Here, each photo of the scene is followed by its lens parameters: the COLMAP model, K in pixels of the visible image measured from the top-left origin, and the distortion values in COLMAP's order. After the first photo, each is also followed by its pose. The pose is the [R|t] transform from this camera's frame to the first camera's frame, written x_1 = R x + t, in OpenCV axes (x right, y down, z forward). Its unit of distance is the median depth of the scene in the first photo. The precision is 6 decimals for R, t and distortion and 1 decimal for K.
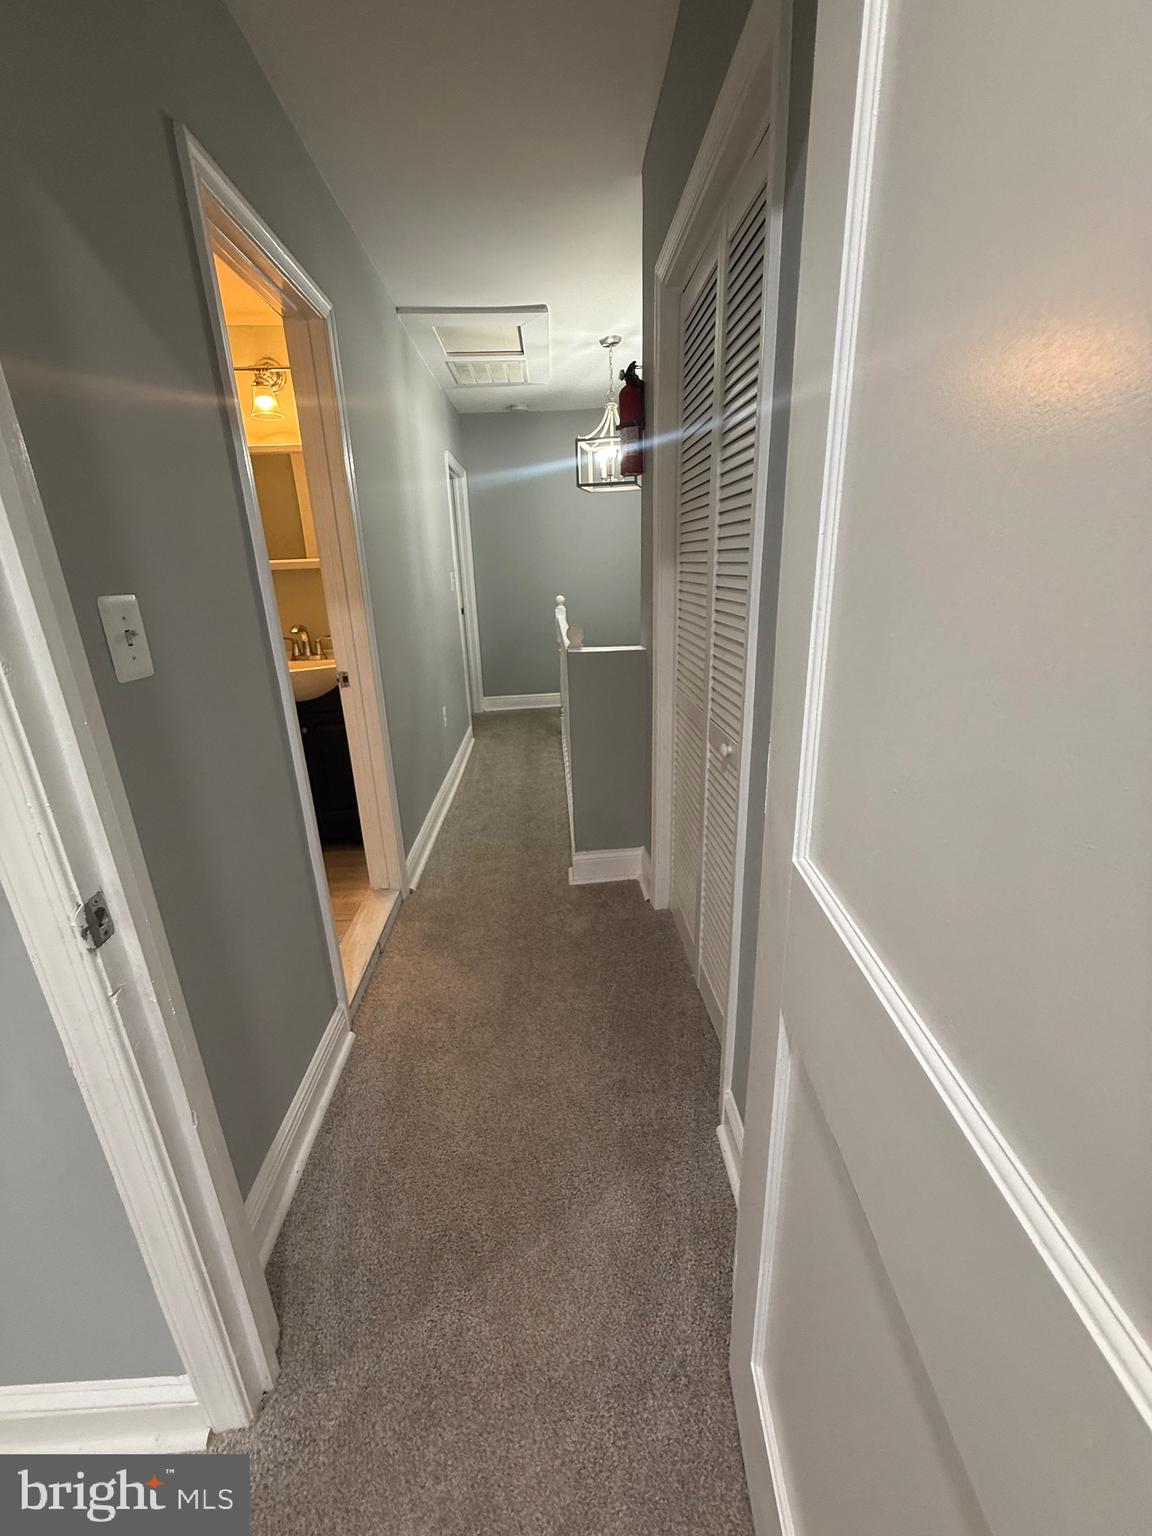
lens RADIAL K [[614.4, 0, 575.0], [0, 614.4, 763.5], [0, 0, 1]] dist [0.001252, 0.000222]
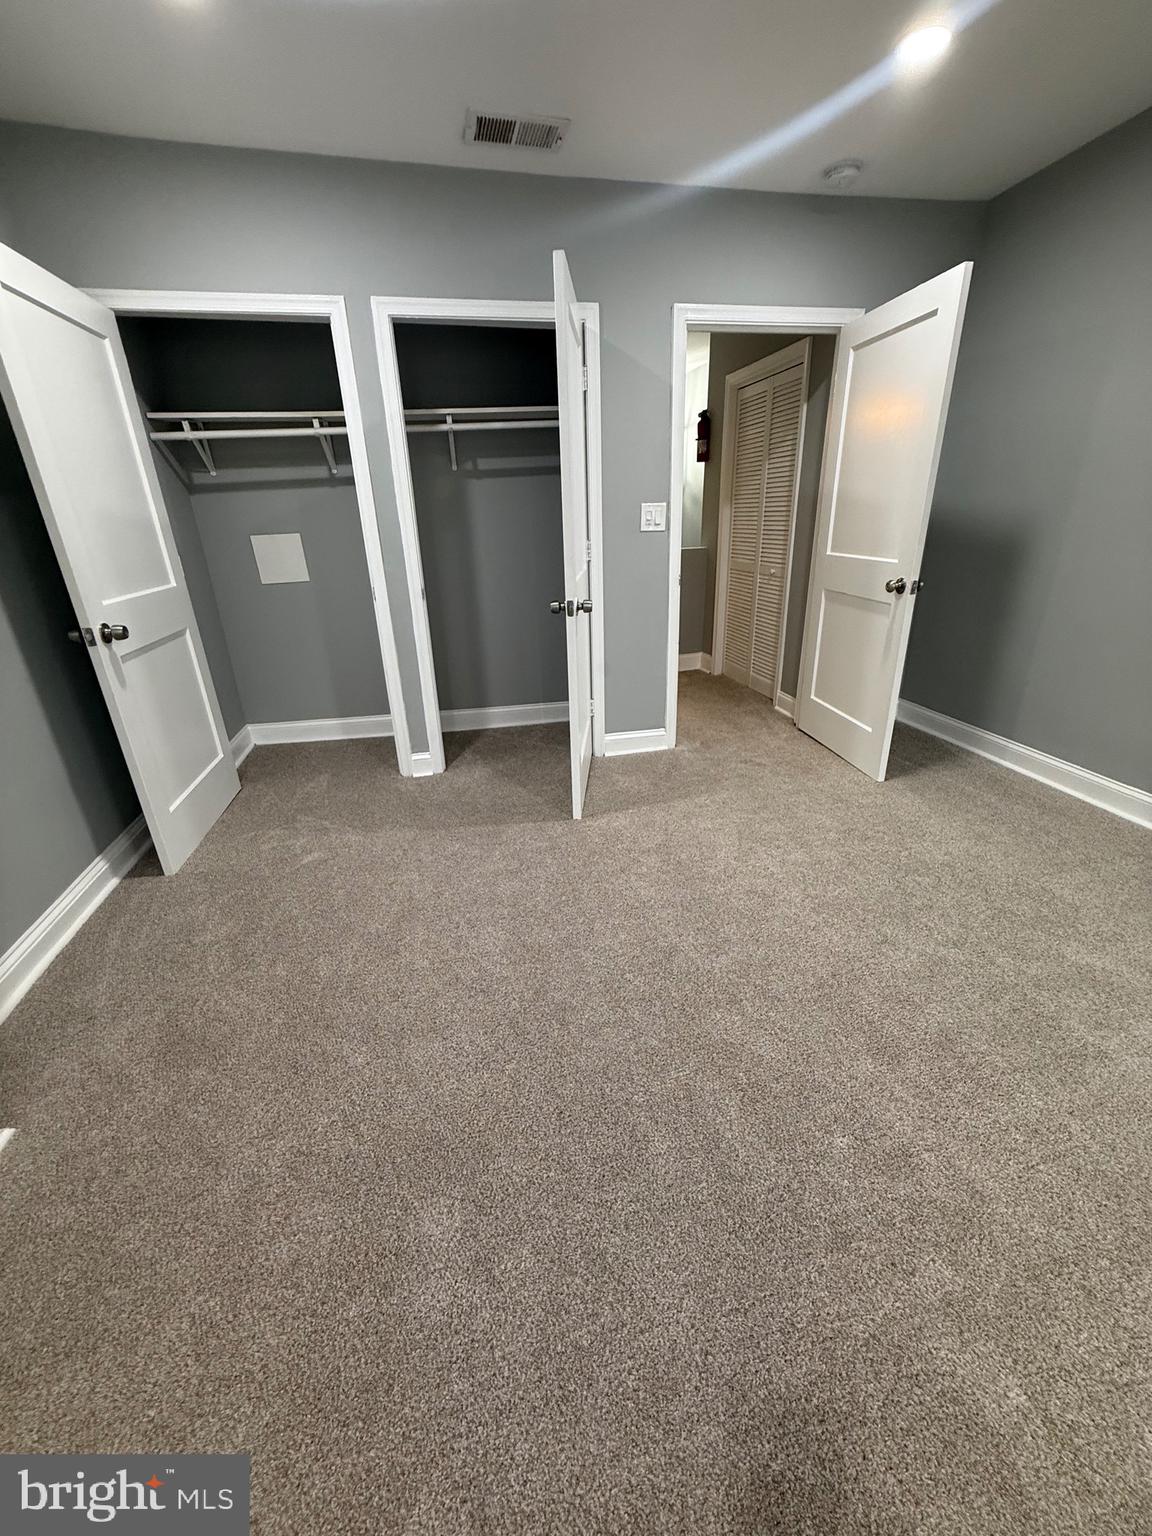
lens RADIAL K [[612.6, 0, 579.0], [0, 612.6, 764.4], [0, 0, 1]] dist [-0.000822, -0.000293]
pose [[0.984892, -0.064773, 0.160599, -0.631190], [0.054356, 0.996174, 0.068434, 0.344502], [-0.164417, -0.058671, 0.984645, -0.919822]]
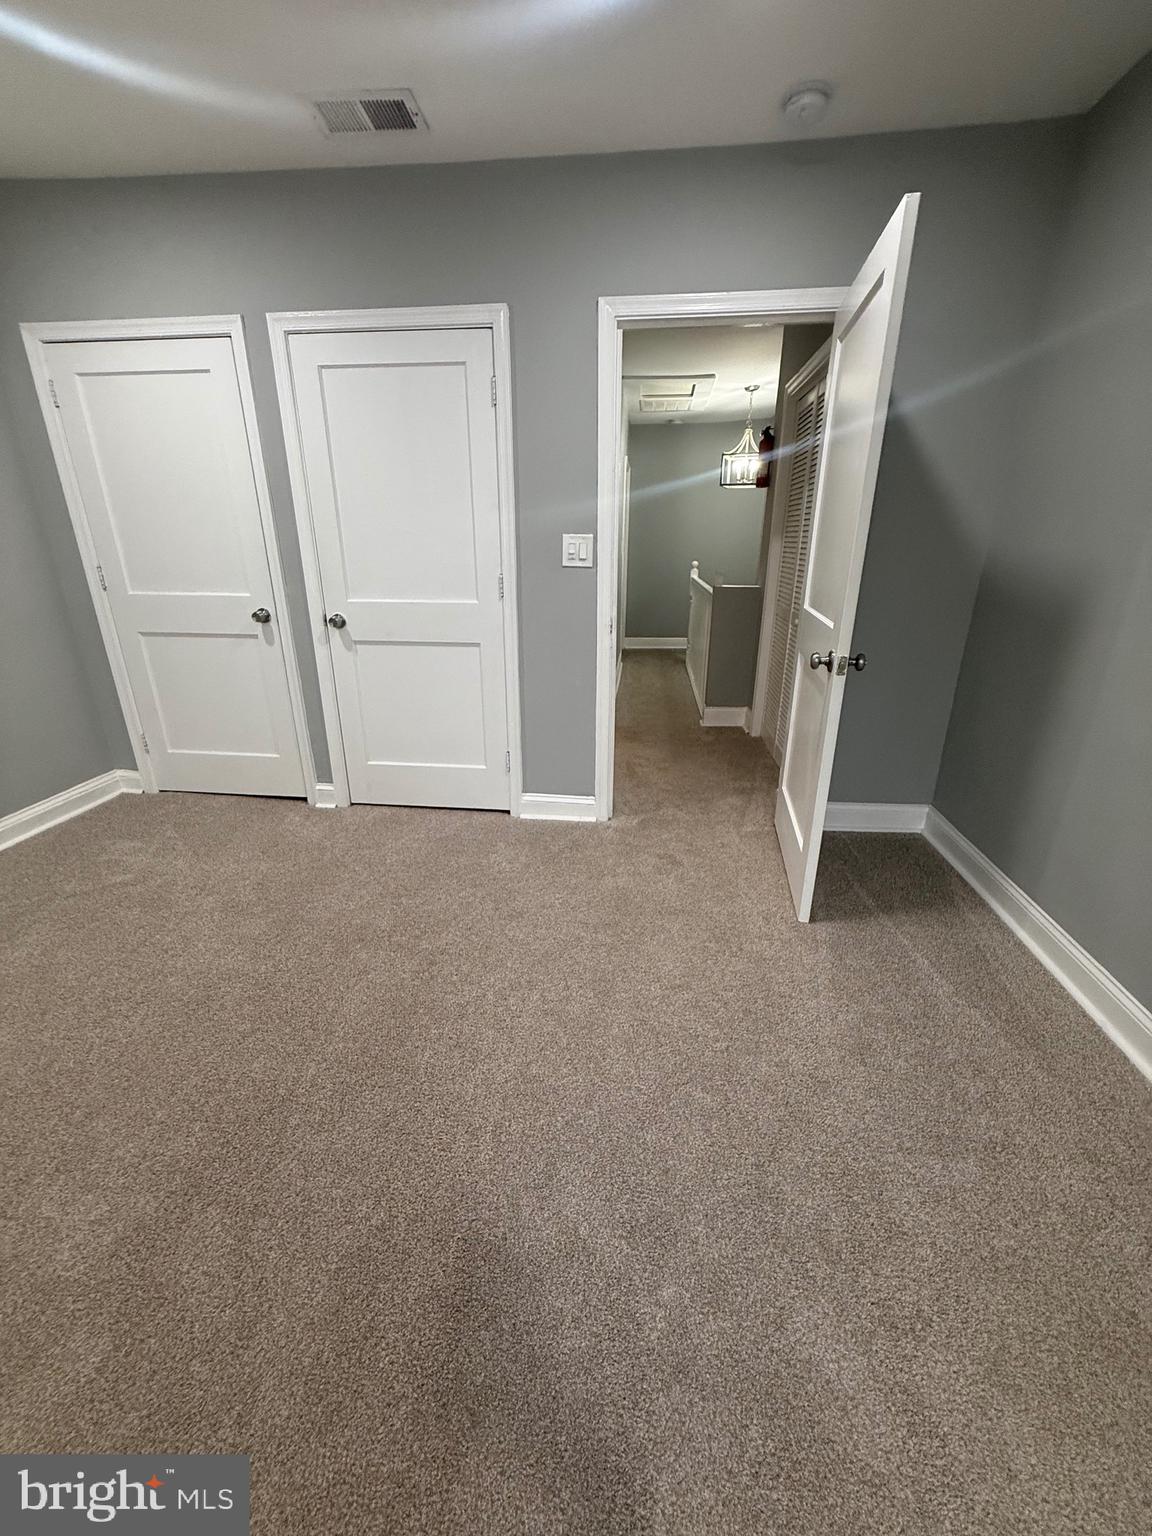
lens RADIAL K [[614.4, 0, 575.0], [0, 614.4, 763.5], [0, 0, 1]] dist [0.001252, 0.000222]
pose [[0.987182, 0.085363, -0.134850, -0.116974], [-0.080777, 0.995964, 0.039126, 0.265222], [0.137646, -0.027731, 0.990093, -0.754519]]
